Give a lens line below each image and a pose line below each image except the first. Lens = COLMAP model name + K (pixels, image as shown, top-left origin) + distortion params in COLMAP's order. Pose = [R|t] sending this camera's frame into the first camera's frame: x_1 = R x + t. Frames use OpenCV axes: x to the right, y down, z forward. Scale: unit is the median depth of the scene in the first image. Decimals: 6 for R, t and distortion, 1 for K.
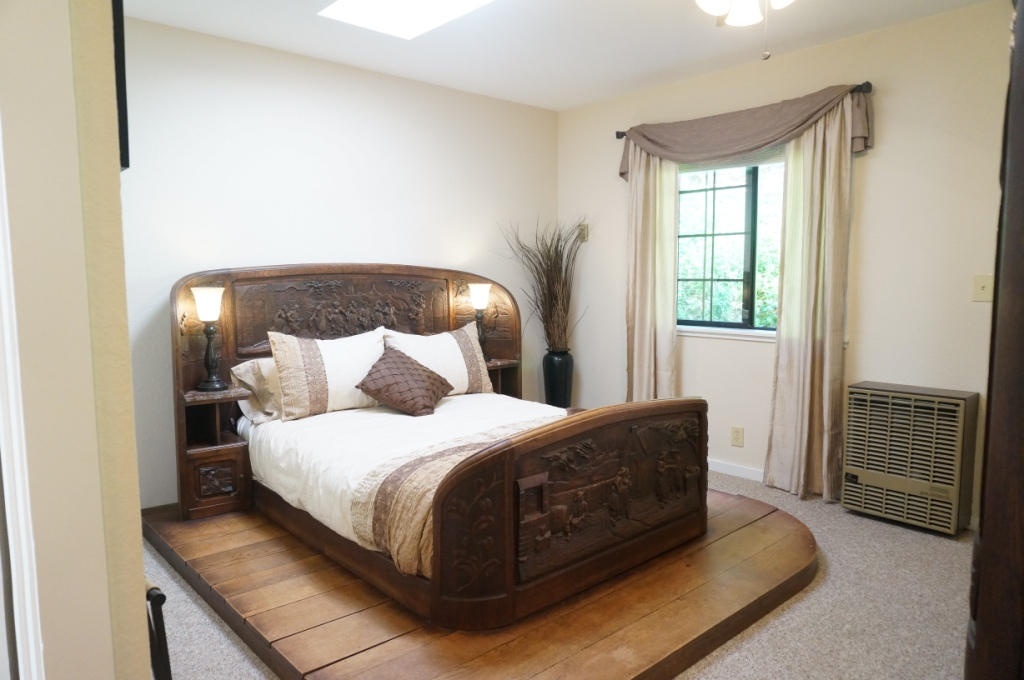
lens RADIAL K [[673.7, 0, 512.0], [0, 673.7, 340.0], [0, 0, 1]] dist [-0.039604, 0.001209]
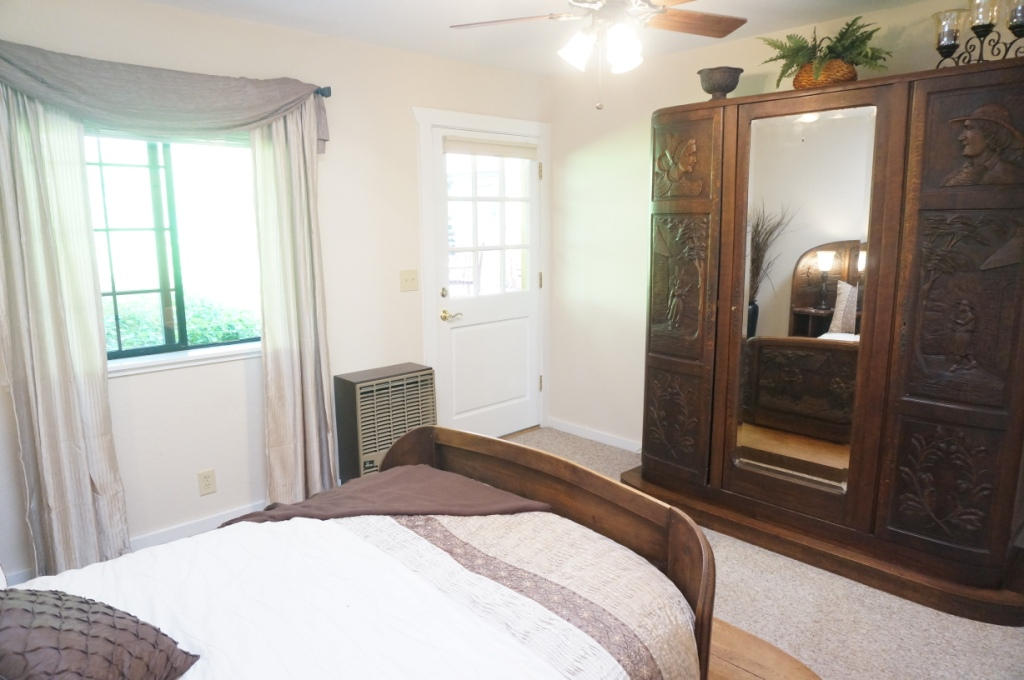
lens RADIAL K [[673.7, 0, 512.0], [0, 673.7, 340.0], [0, 0, 1]] dist [-0.039604, 0.001209]
pose [[-0.023005, -0.160853, 0.986710, -0.441835], [0.101230, 0.981524, 0.162368, -0.118518], [-0.994597, 0.103619, -0.006297, 0.620040]]
